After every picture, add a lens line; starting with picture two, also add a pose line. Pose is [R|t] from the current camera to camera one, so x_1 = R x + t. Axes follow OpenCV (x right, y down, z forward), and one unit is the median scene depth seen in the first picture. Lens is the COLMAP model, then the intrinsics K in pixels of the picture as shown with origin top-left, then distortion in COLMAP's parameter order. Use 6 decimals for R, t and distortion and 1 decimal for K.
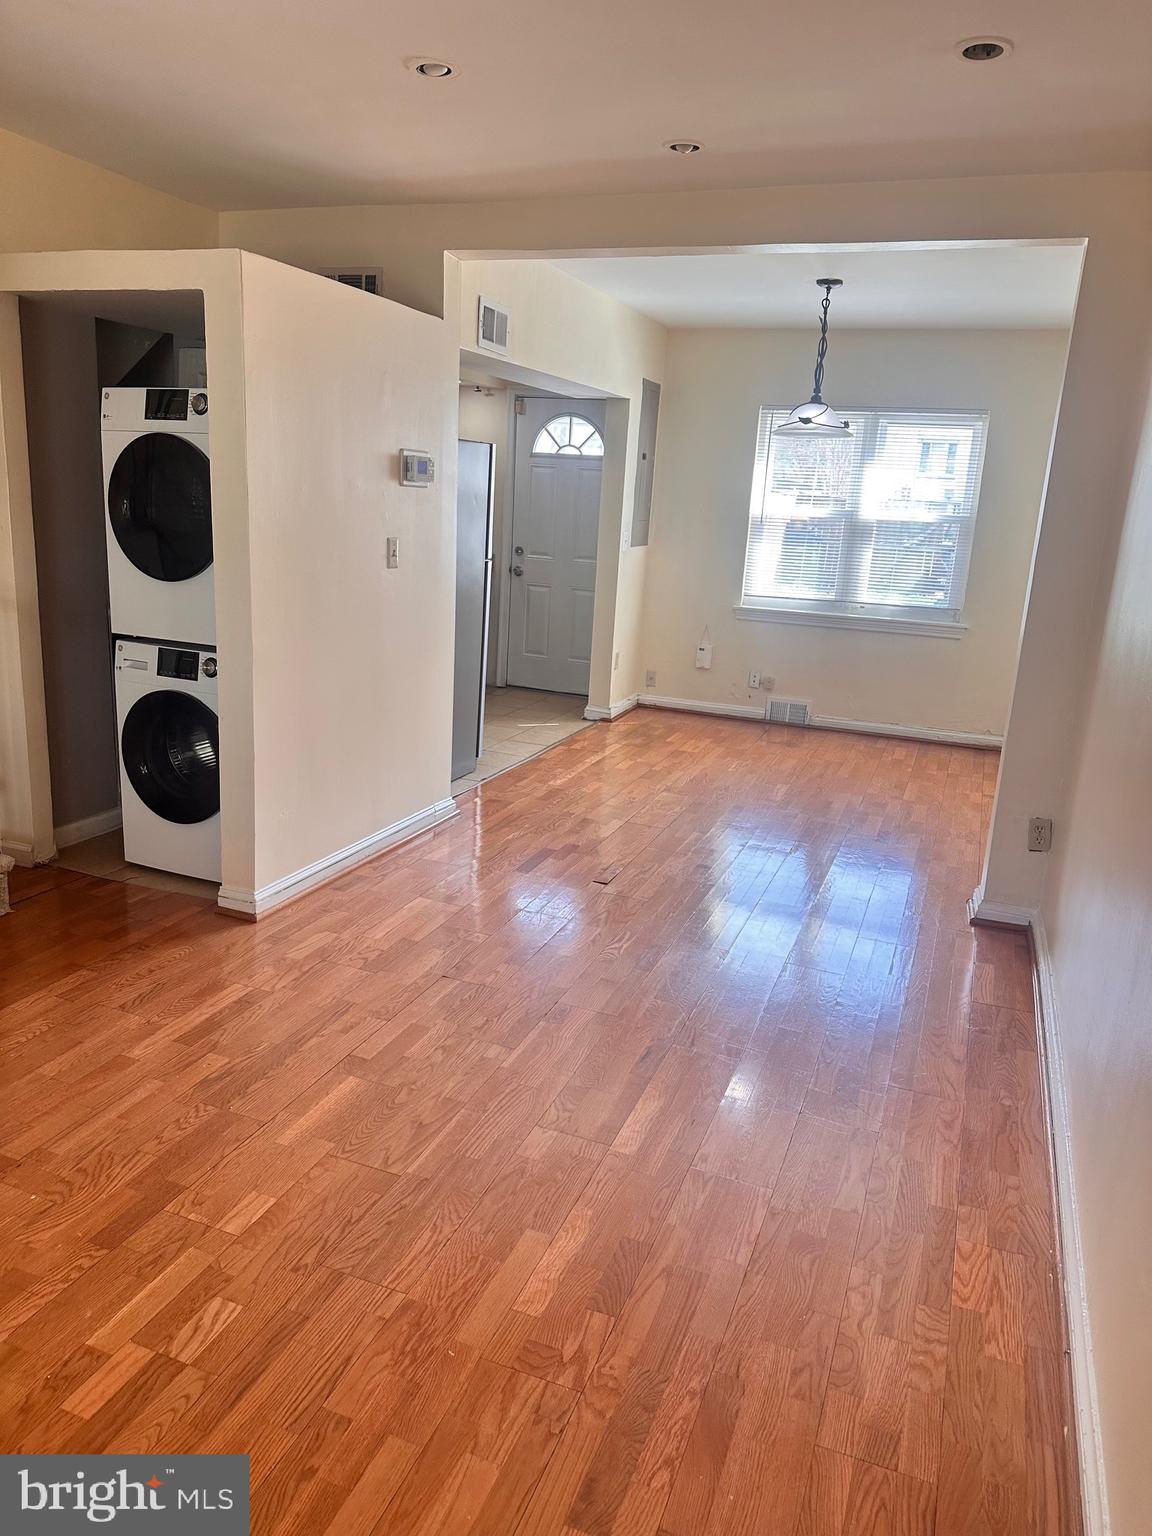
lens RADIAL K [[1078.0, 0, 565.8], [0, 1078.0, 778.0], [0, 0, 1]] dist [0.061127, -0.082359]
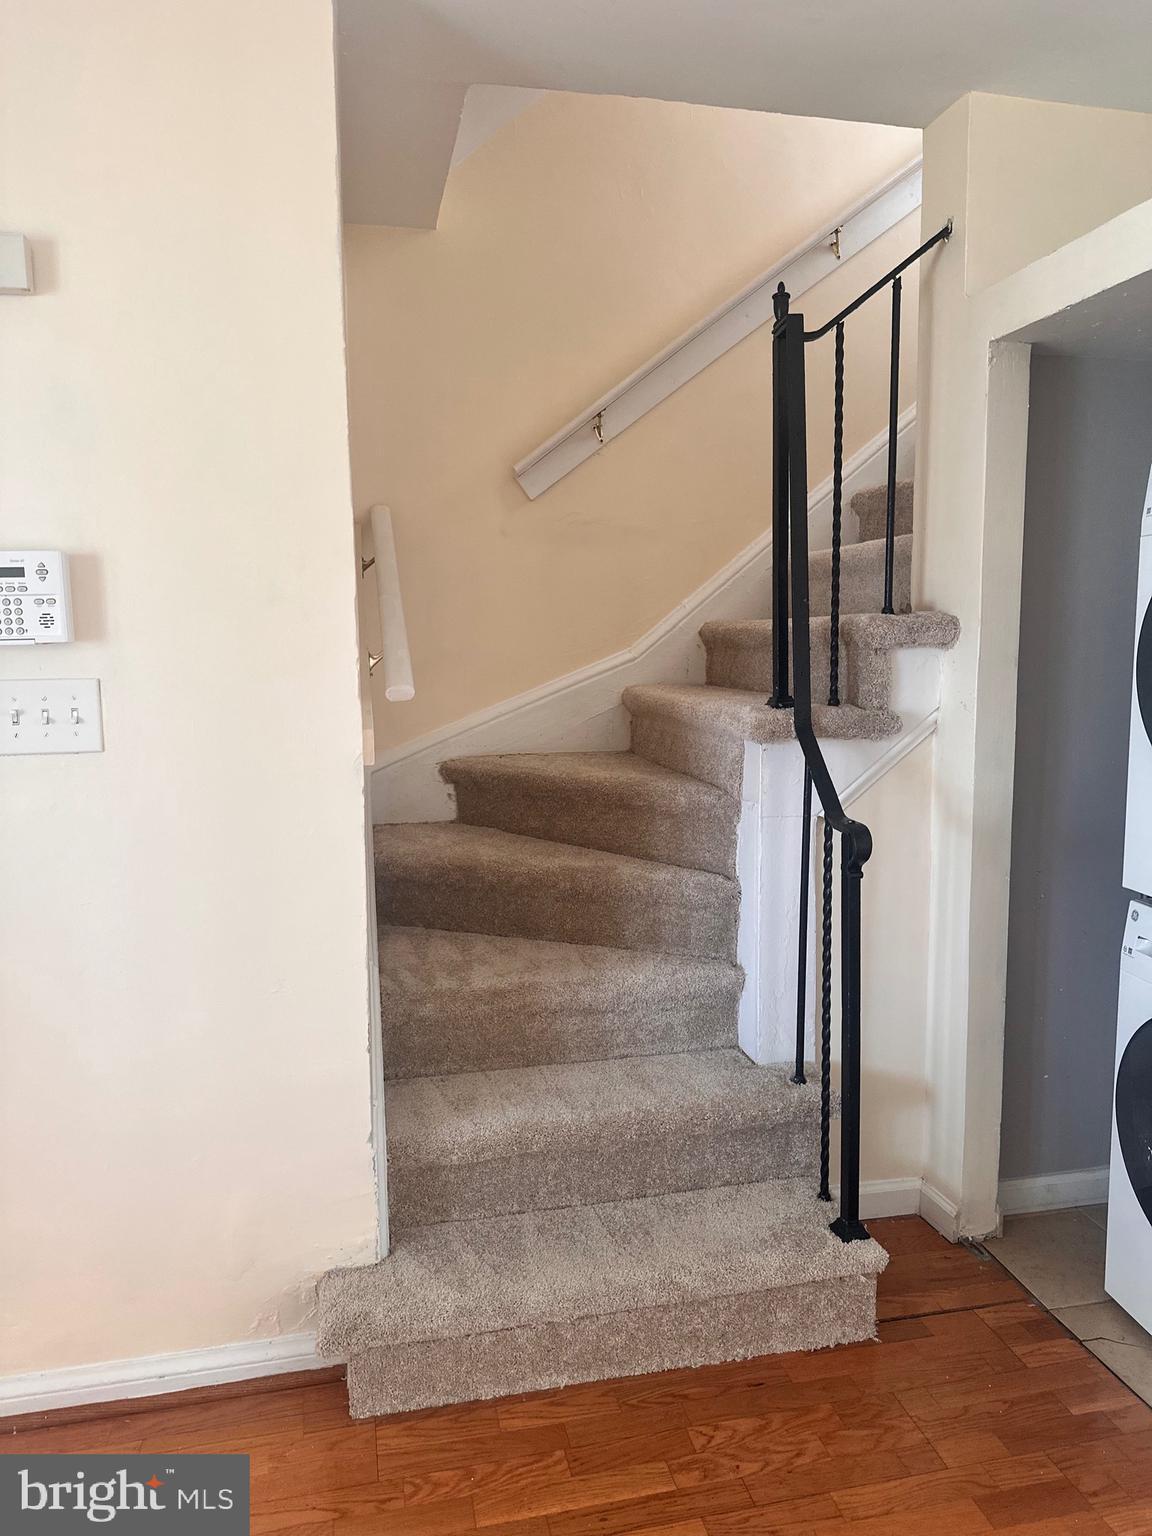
lens RADIAL K [[1078.0, 0, 567.6], [0, 1078.0, 762.7], [0, 0, 1]] dist [0.061127, -0.082359]
pose [[0.559245, 0.036672, -0.828191, -0.067618], [-0.175972, 0.981506, -0.075366, -0.061571], [0.810111, 0.187886, 0.555355, 0.262780]]
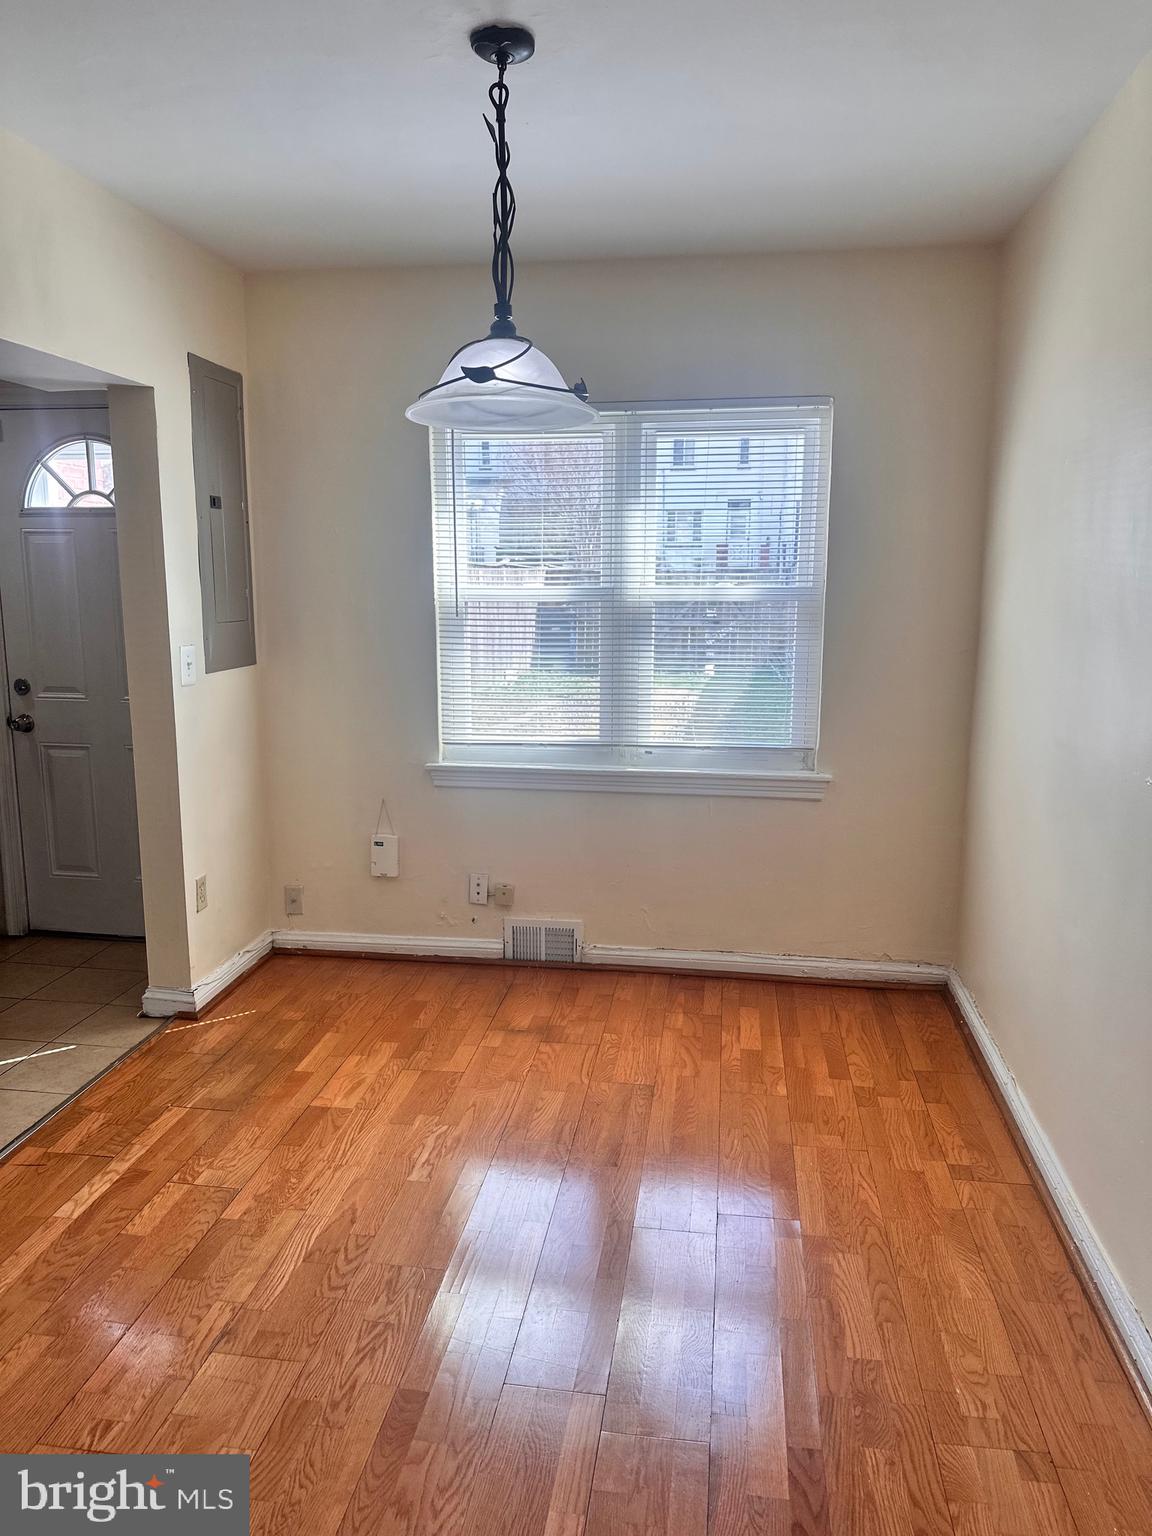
lens RADIAL K [[1078.0, 0, 584.5], [0, 1078.0, 767.9], [0, 0, 1]] dist [0.061127, -0.082359]
pose [[0.972588, -0.088738, 0.214939, 0.129400], [0.105283, 0.992198, -0.066770, -0.125389], [-0.207337, 0.087569, 0.974342, 0.499620]]
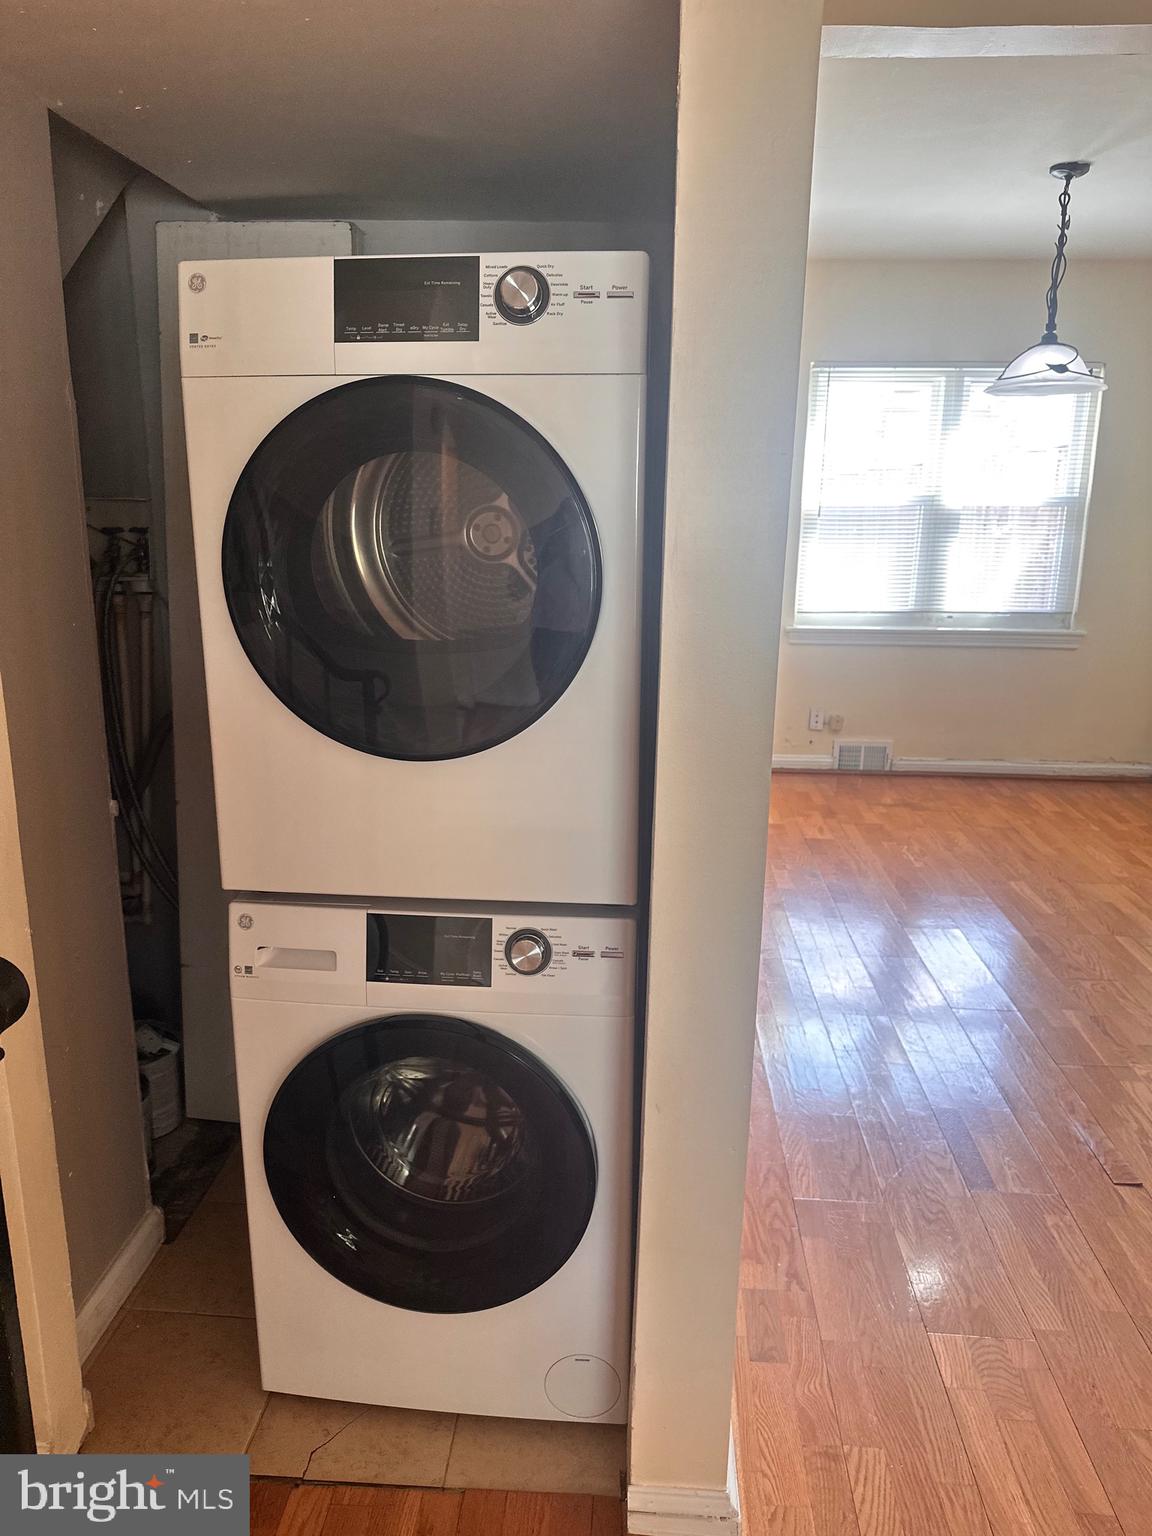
lens RADIAL K [[1078.0, 0, 573.0], [0, 1078.0, 772.4], [0, 0, 1]] dist [0.061127, -0.082359]
pose [[0.953996, -0.118597, 0.275365, -0.237616], [0.118242, 0.992823, 0.017950, -0.099969], [-0.275517, 0.015435, 0.961172, 0.344661]]
